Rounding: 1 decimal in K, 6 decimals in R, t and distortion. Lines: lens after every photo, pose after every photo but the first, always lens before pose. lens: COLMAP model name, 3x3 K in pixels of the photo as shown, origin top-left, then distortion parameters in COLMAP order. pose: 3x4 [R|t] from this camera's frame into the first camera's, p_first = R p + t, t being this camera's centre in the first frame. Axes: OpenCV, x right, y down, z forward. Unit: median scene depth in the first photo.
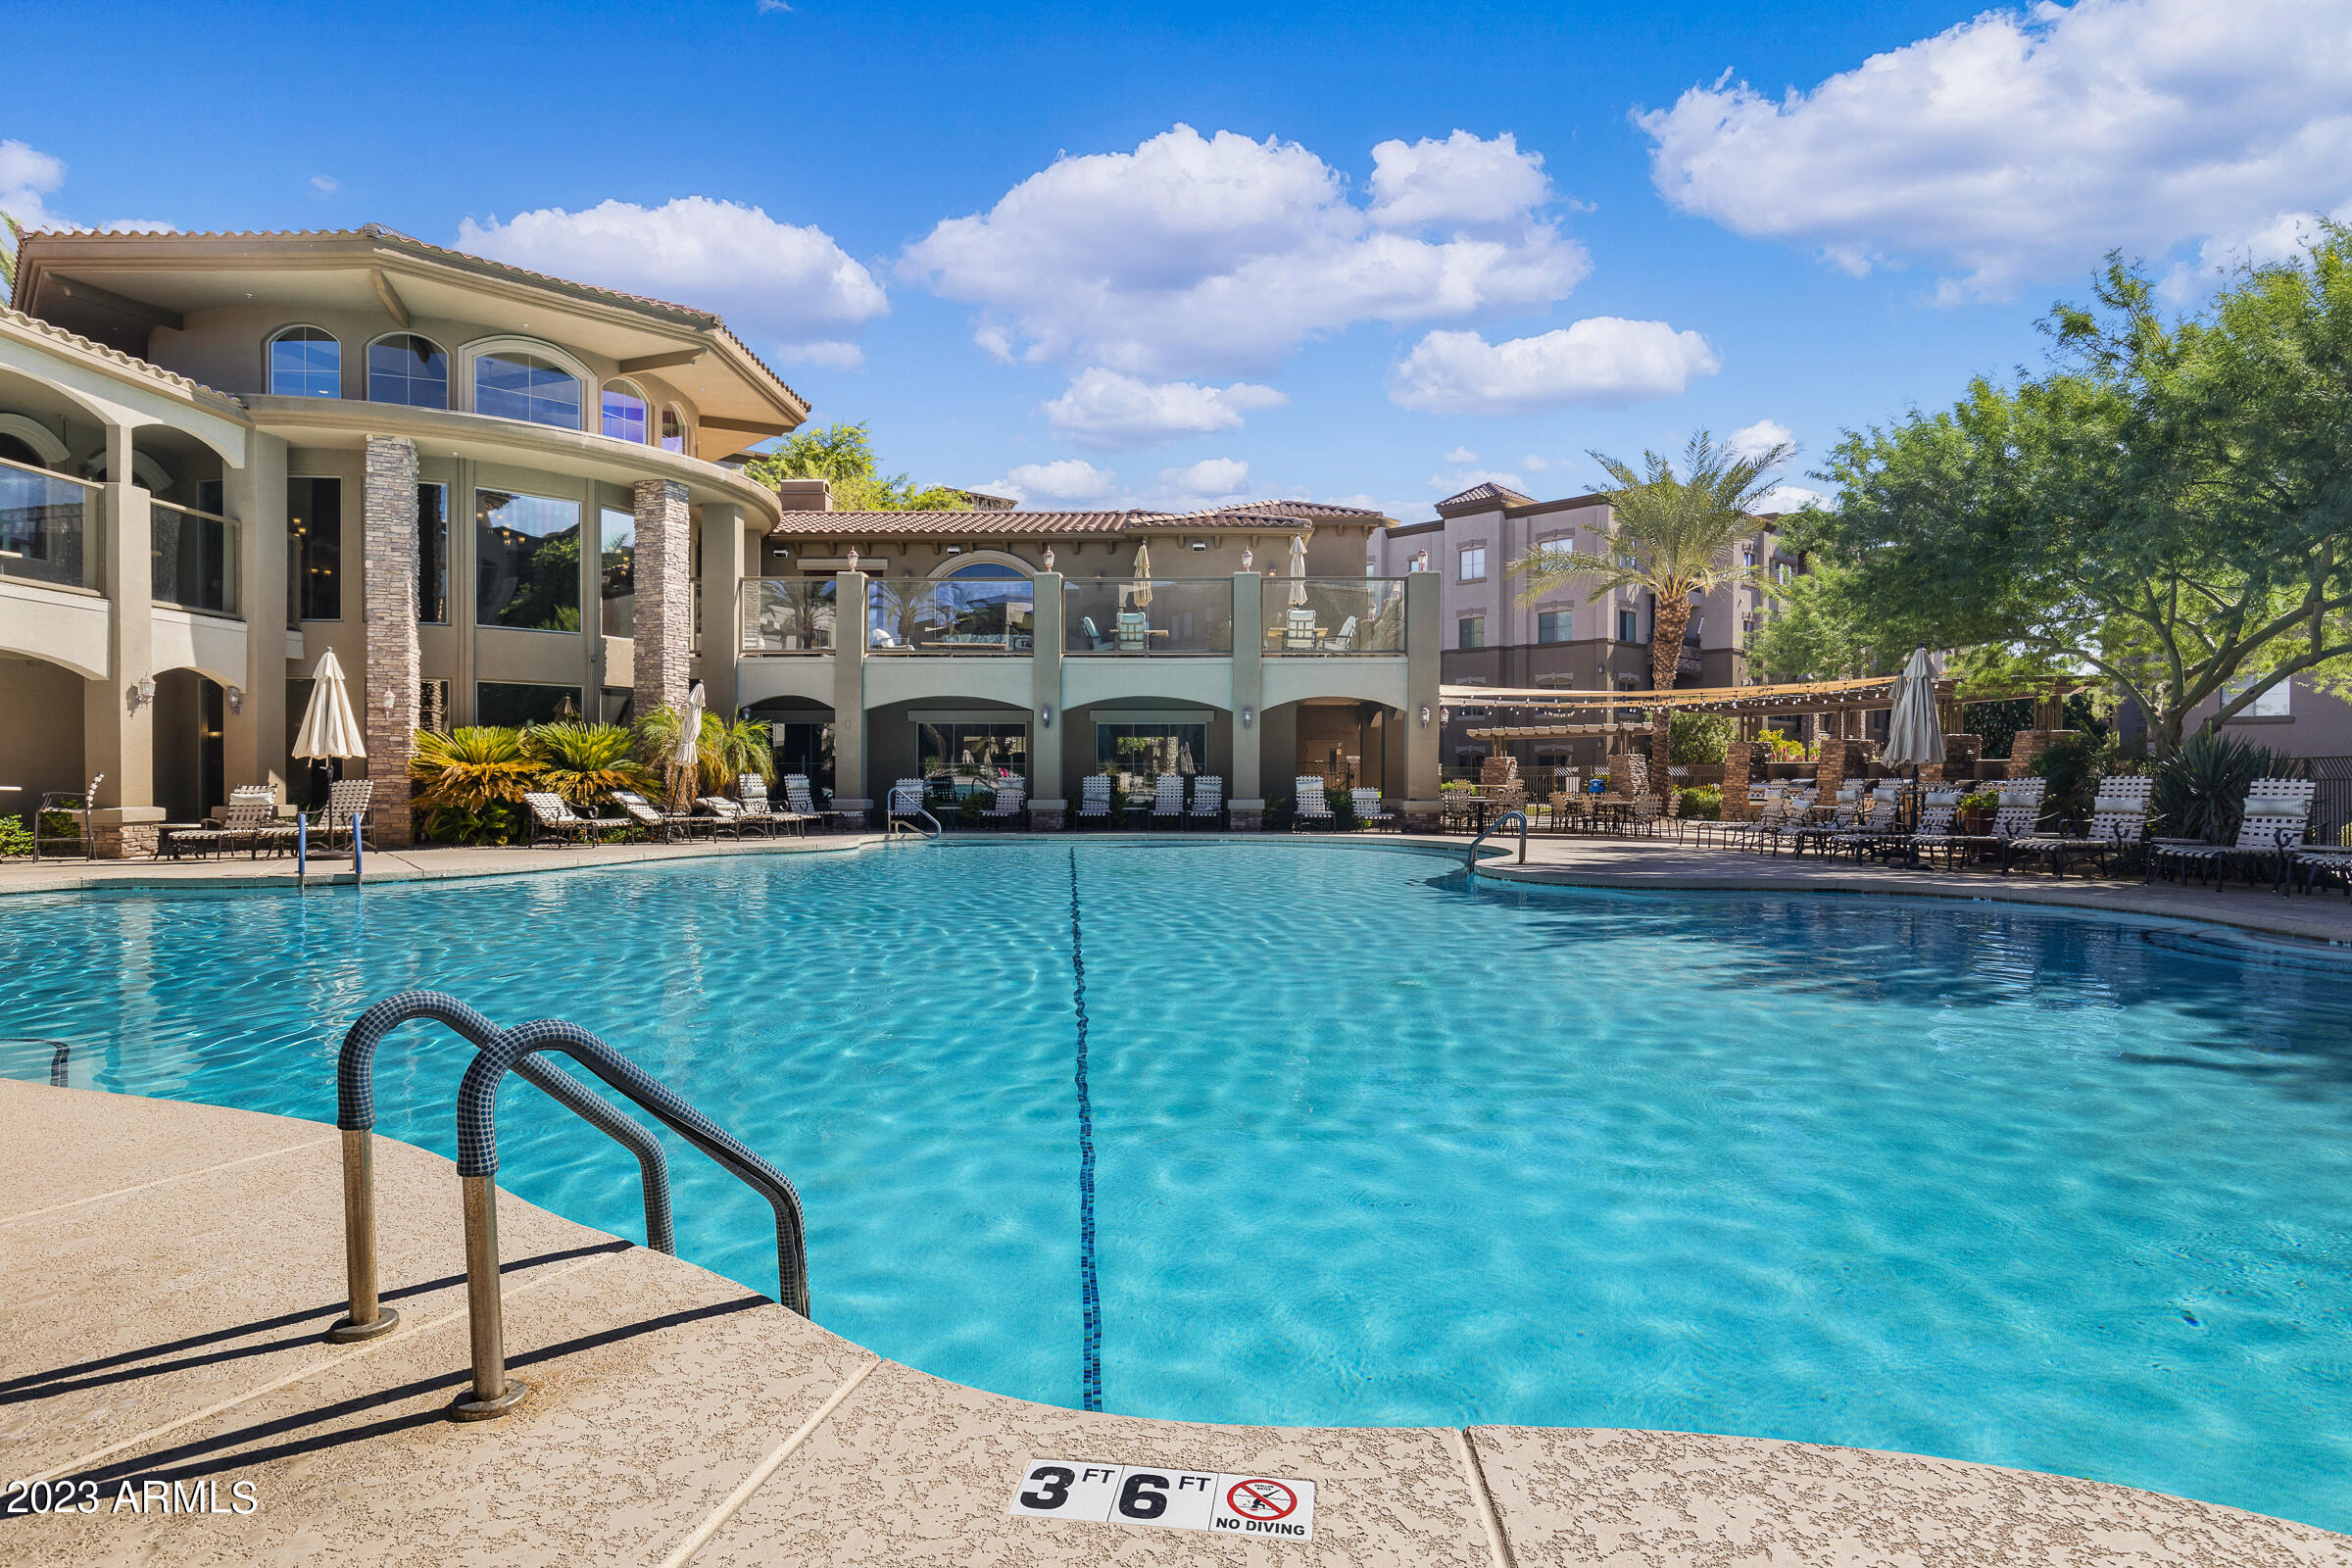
lens RADIAL K [[1335.9, 0, 1176.7], [0, 1335.9, 783.5], [0, 0, 1]] dist [-0.007845, -0.000635]
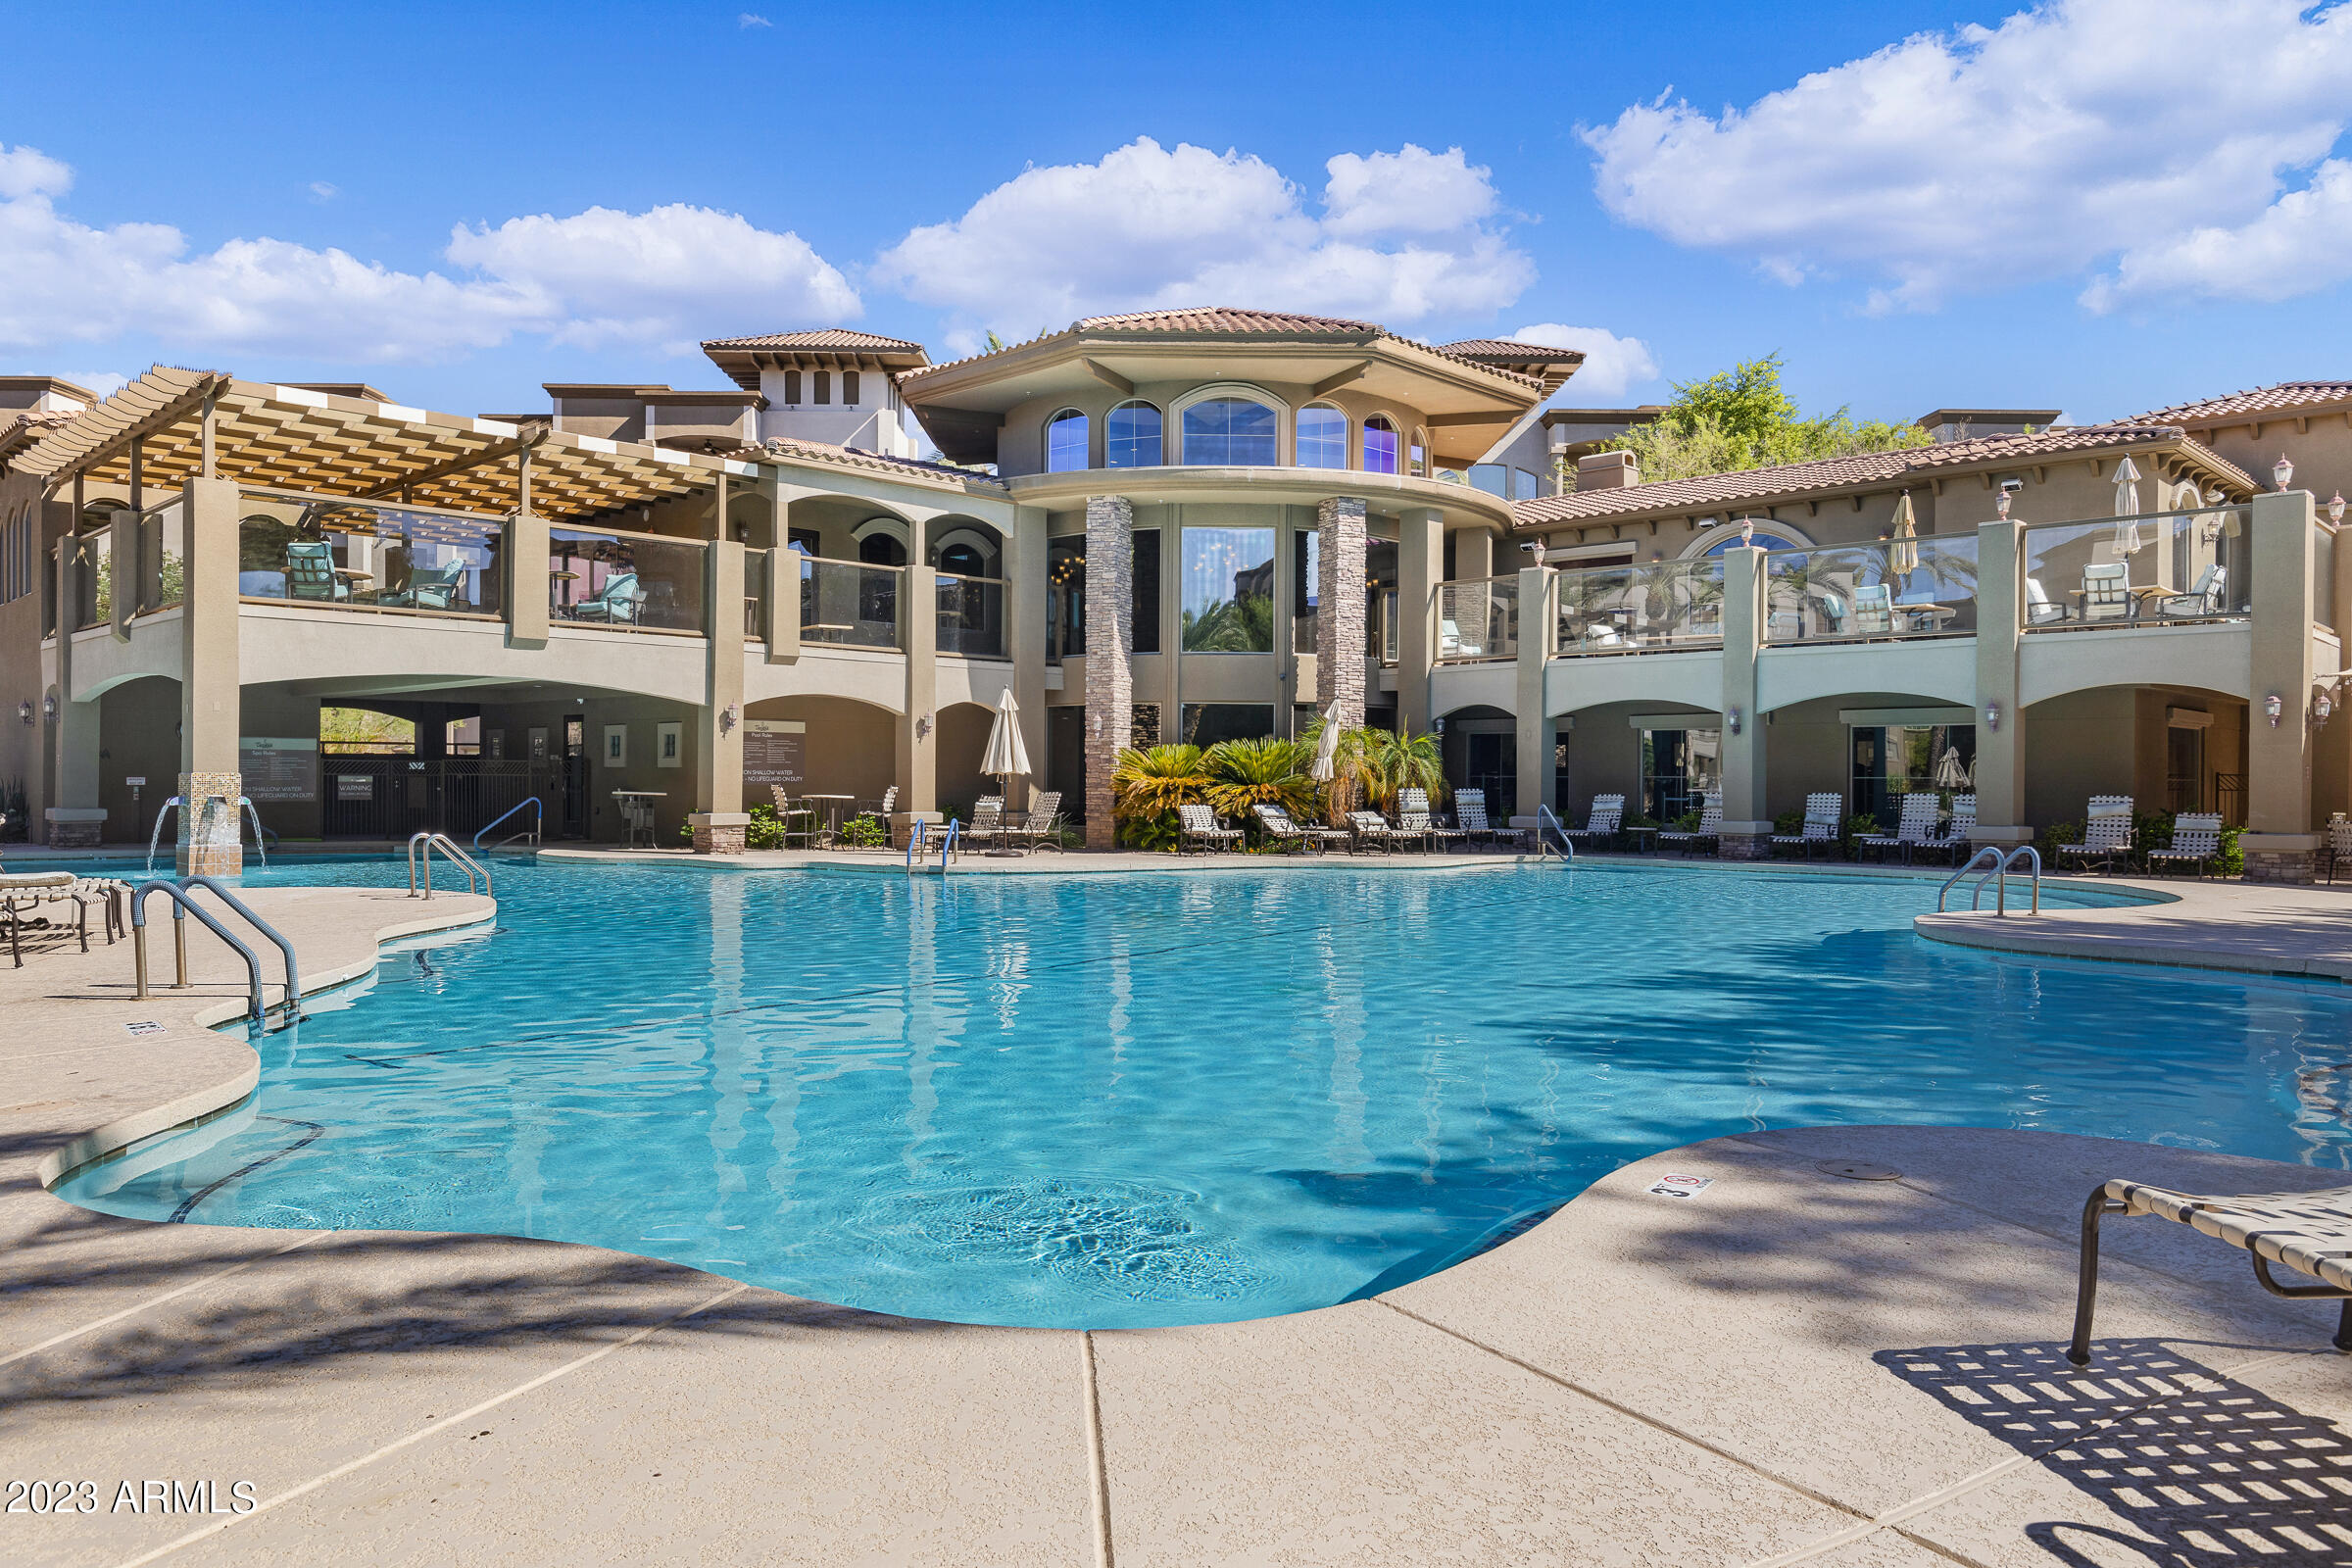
lens RADIAL K [[1772.2, 0, 1171.3], [0, 1772.2, 780.9], [0, 0, 1]] dist [-0.028379, 0.009652]
pose [[0.684516, 0.003869, -0.728988, 0.558553], [-0.008669, 0.999958, -0.002833, -0.008211], [0.728947, 0.008258, 0.684521, -0.010698]]
